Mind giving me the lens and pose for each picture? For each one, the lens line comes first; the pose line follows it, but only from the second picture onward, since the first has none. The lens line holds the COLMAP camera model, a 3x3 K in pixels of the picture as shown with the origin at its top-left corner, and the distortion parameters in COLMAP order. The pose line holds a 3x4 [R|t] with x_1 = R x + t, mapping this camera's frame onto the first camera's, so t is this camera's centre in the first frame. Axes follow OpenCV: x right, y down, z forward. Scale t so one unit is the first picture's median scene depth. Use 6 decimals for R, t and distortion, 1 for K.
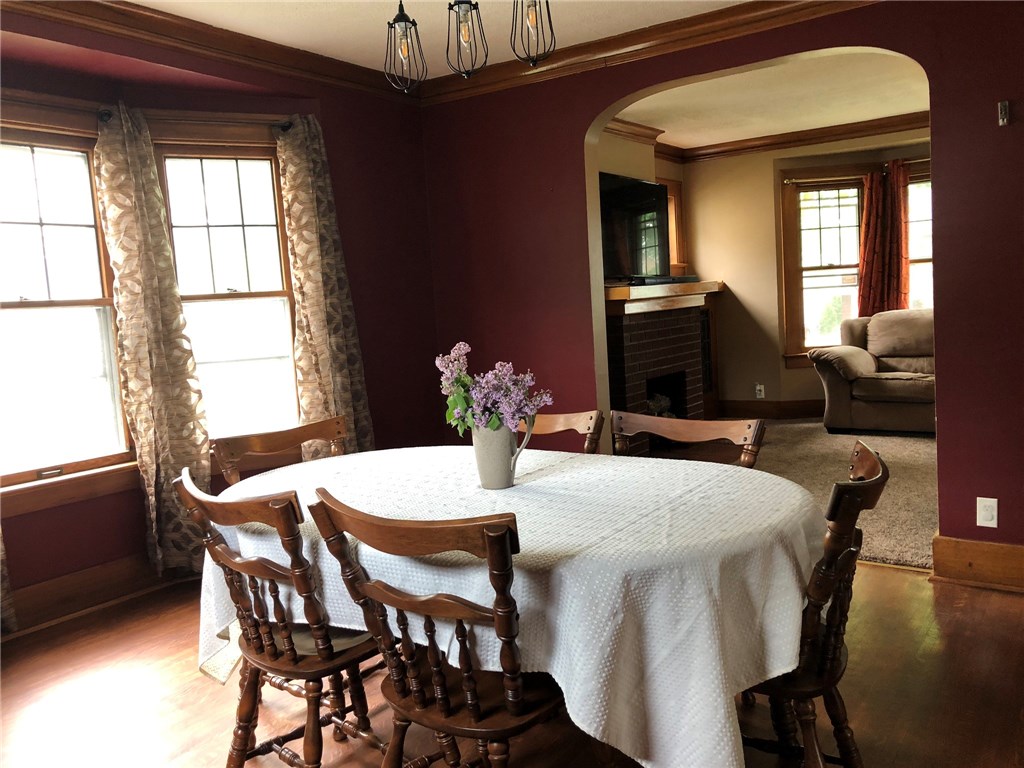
lens RADIAL K [[839.7, 0, 511.6], [0, 839.7, 373.2], [0, 0, 1]] dist [0.026017, -0.001255]
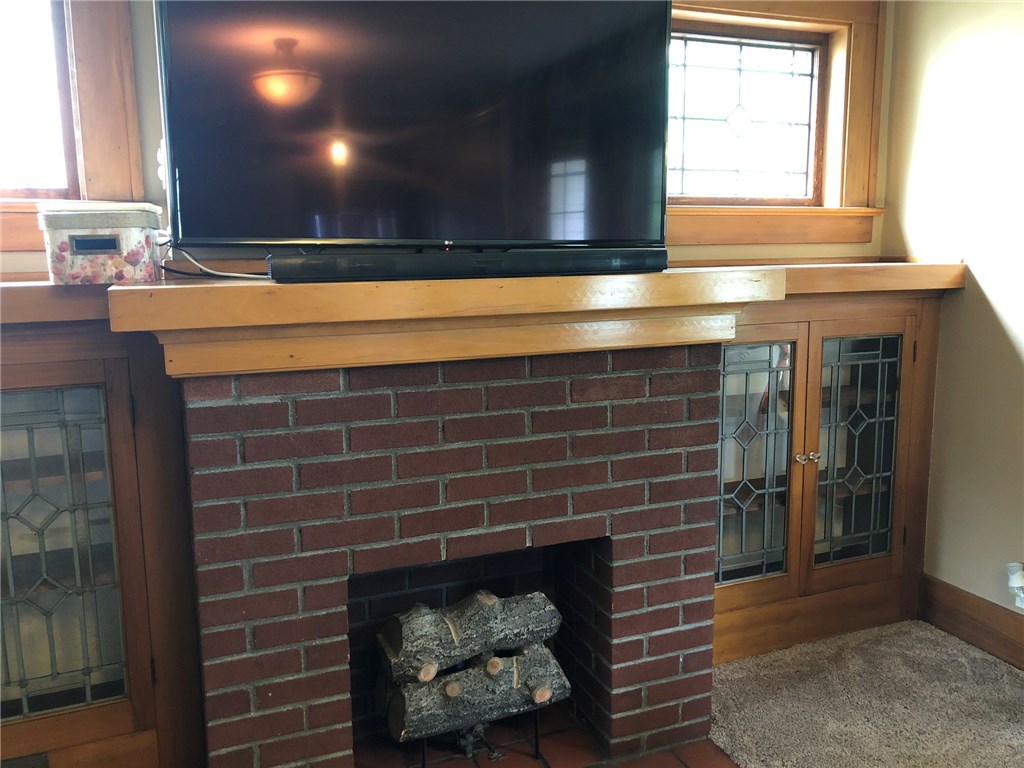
lens RADIAL K [[839.7, 0, 511.6], [0, 839.7, 373.2], [0, 0, 1]] dist [0.026017, -0.001255]
pose [[0.840572, 0.133483, -0.524996, 0.303200], [-0.089520, 0.990069, 0.108399, -0.089102], [0.534252, -0.044120, 0.844173, 0.629081]]
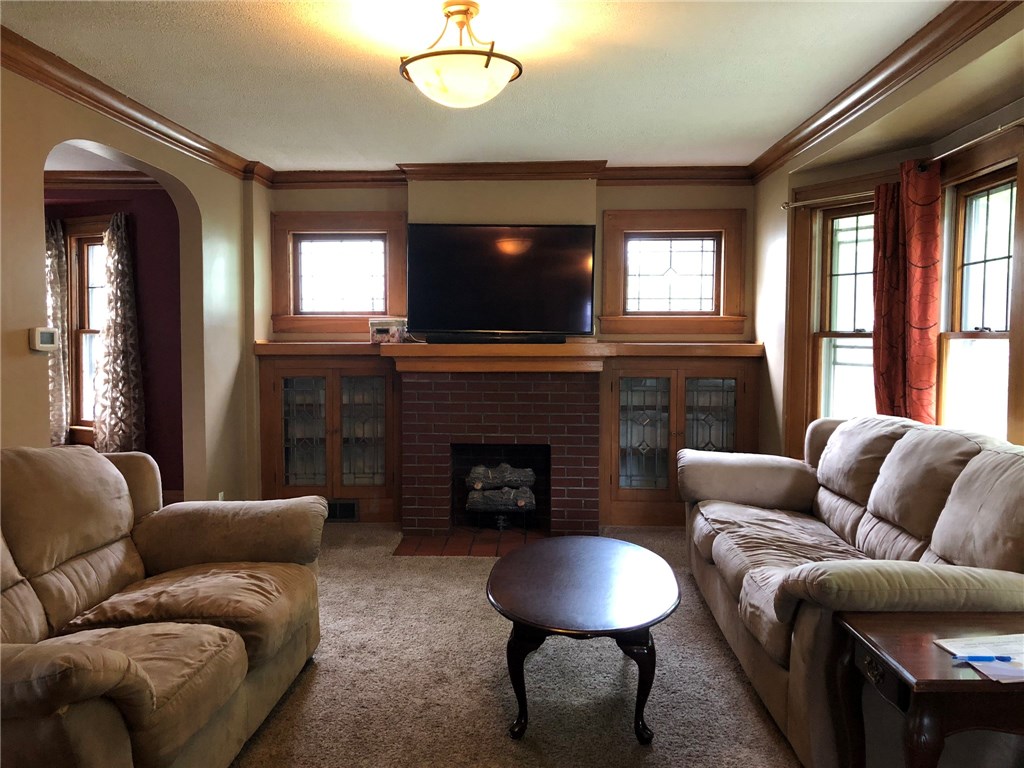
lens RADIAL K [[839.7, 0, 511.6], [0, 839.7, 373.2], [0, 0, 1]] dist [0.026017, -0.001255]
pose [[0.546105, 0.106786, -0.830883, 0.793134], [-0.109959, 0.992398, 0.055272, -0.106229], [0.830469, 0.061179, 0.553695, 0.438557]]
